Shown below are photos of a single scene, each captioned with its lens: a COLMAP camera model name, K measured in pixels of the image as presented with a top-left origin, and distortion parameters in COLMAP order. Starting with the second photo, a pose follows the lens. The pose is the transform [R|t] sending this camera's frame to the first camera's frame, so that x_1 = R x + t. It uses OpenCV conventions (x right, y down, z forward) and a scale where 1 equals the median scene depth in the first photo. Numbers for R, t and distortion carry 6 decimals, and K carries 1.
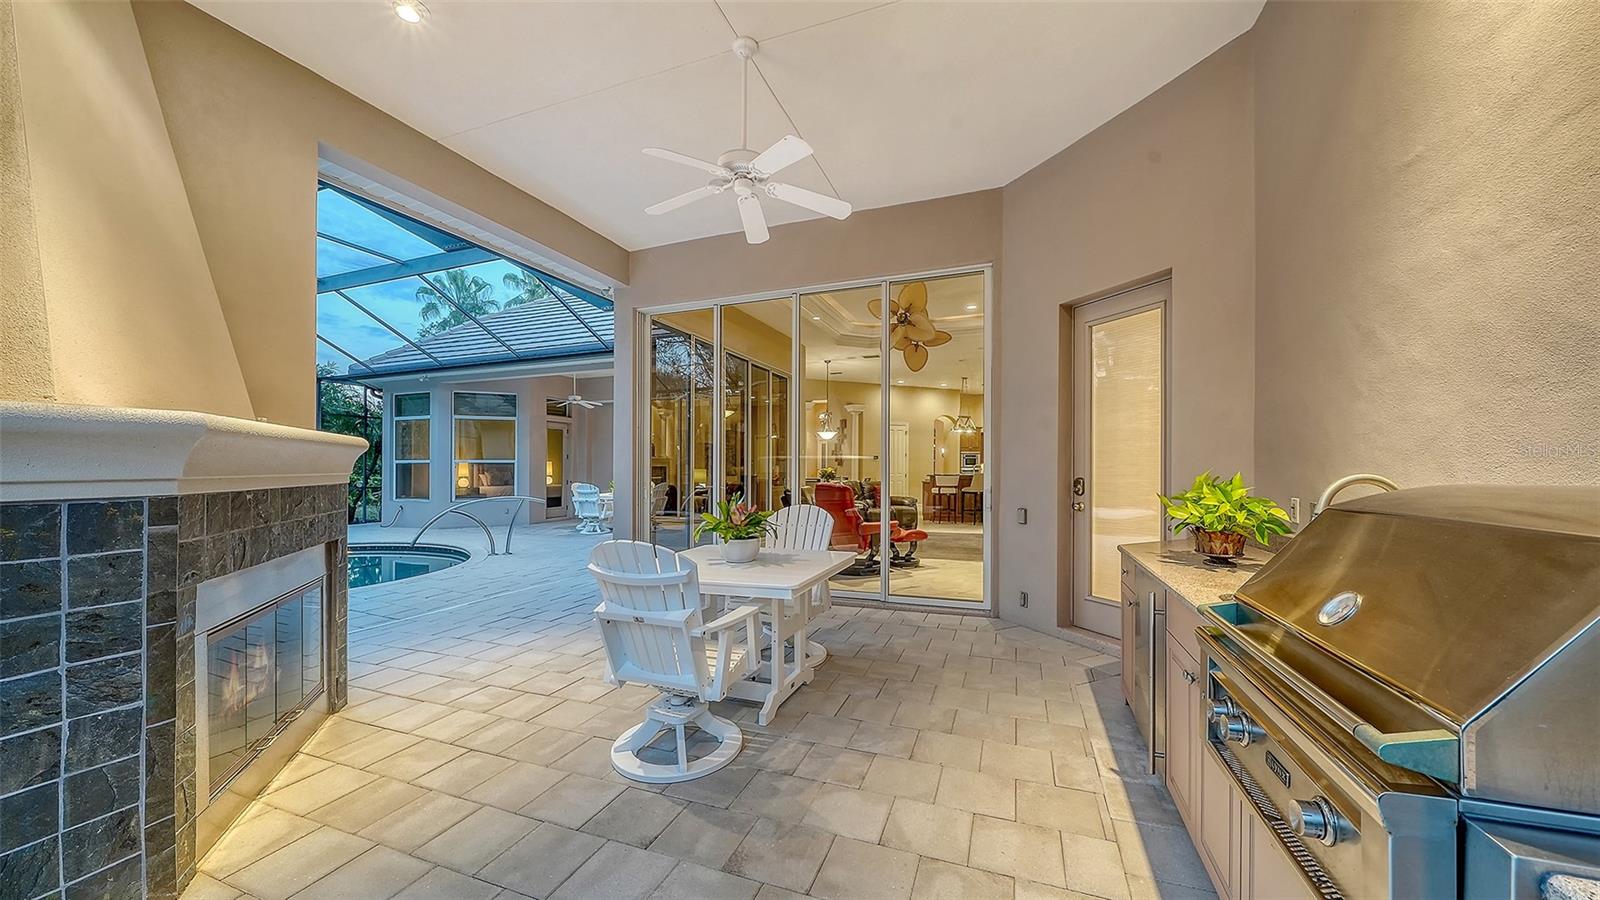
lens RADIAL K [[559.5, 0, 805.5], [0, 559.5, 461.0], [0, 0, 1]] dist [-0.002272, -0.000599]
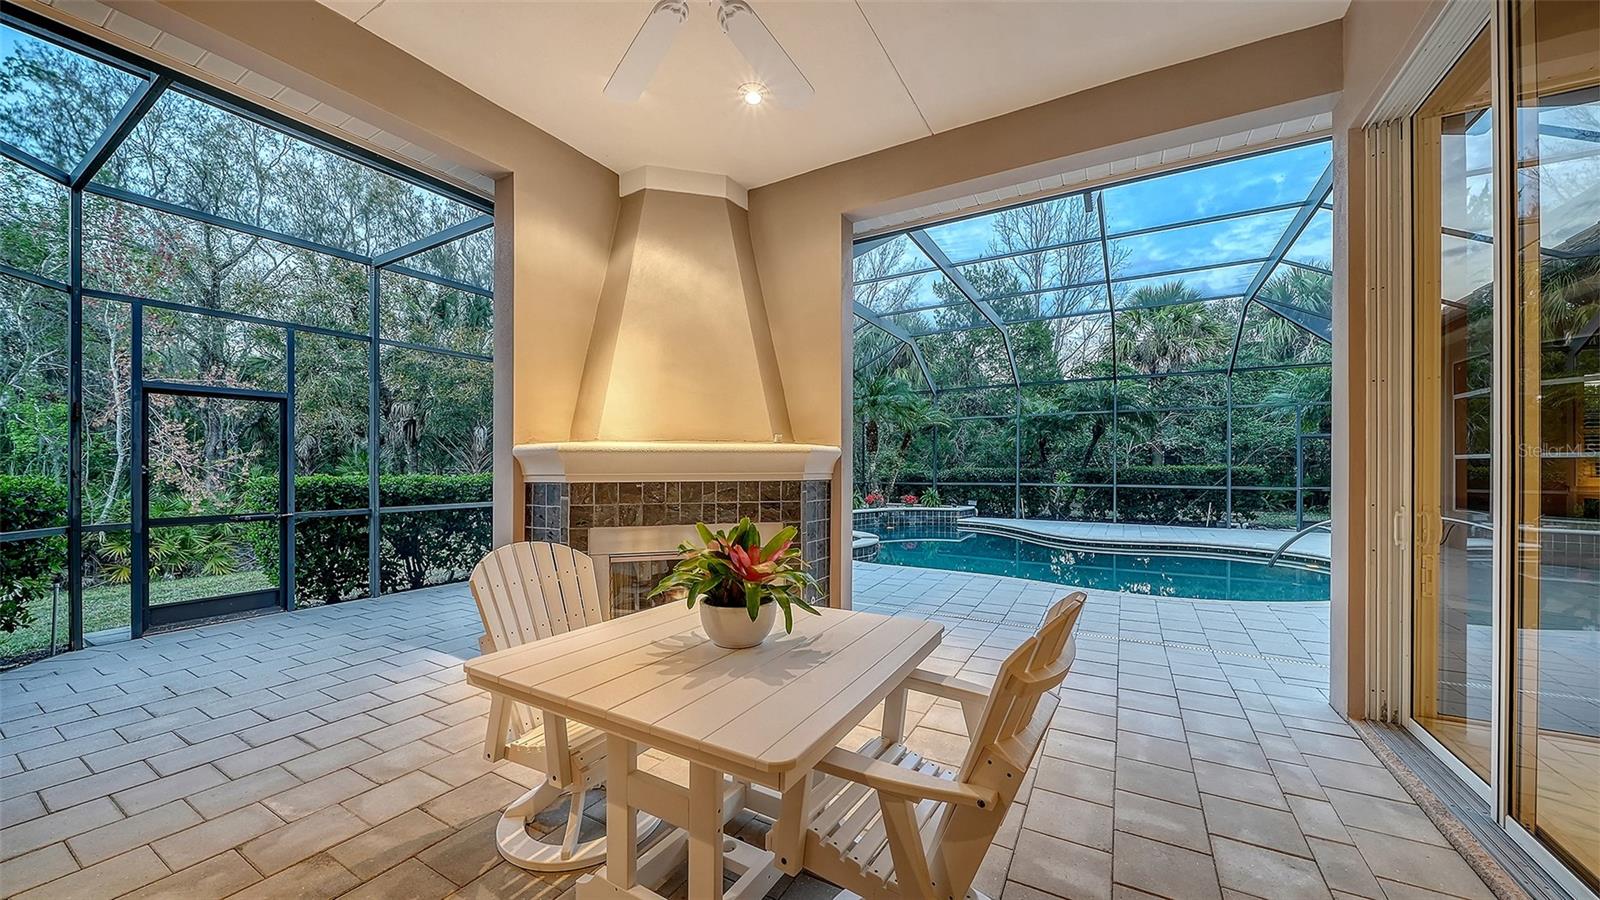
lens RADIAL K [[559.5, 0, 810.3], [0, 559.5, 461.0], [0, 0, 1]] dist [-0.002272, -0.000599]
pose [[-0.158484, -0.004926, -0.987349, 0.499590], [0.012893, 0.999892, -0.007059, 0.004753], [0.987277, -0.013849, -0.158403, 1.383235]]
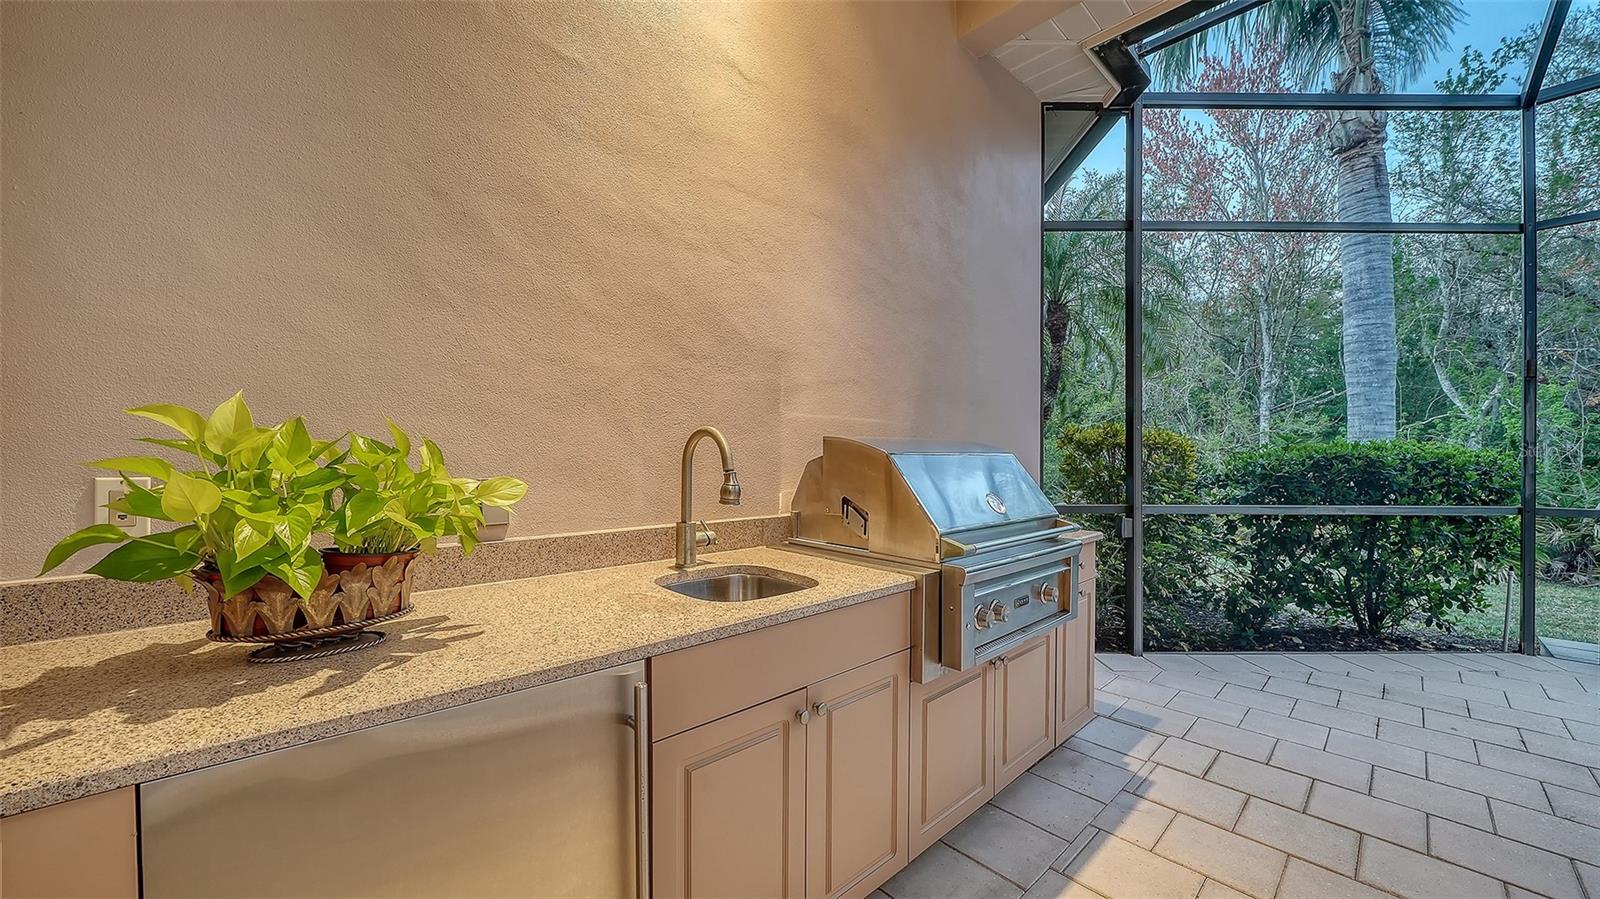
lens RADIAL K [[559.5, 0, 800.6], [0, 559.5, 458.5], [0, 0, 1]] dist [-0.002272, -0.000599]
pose [[-0.892657, -0.001165, 0.450736, 0.229958], [-0.005109, 0.999959, -0.007533, 0.053987], [-0.450709, -0.009027, -0.892625, 1.048909]]
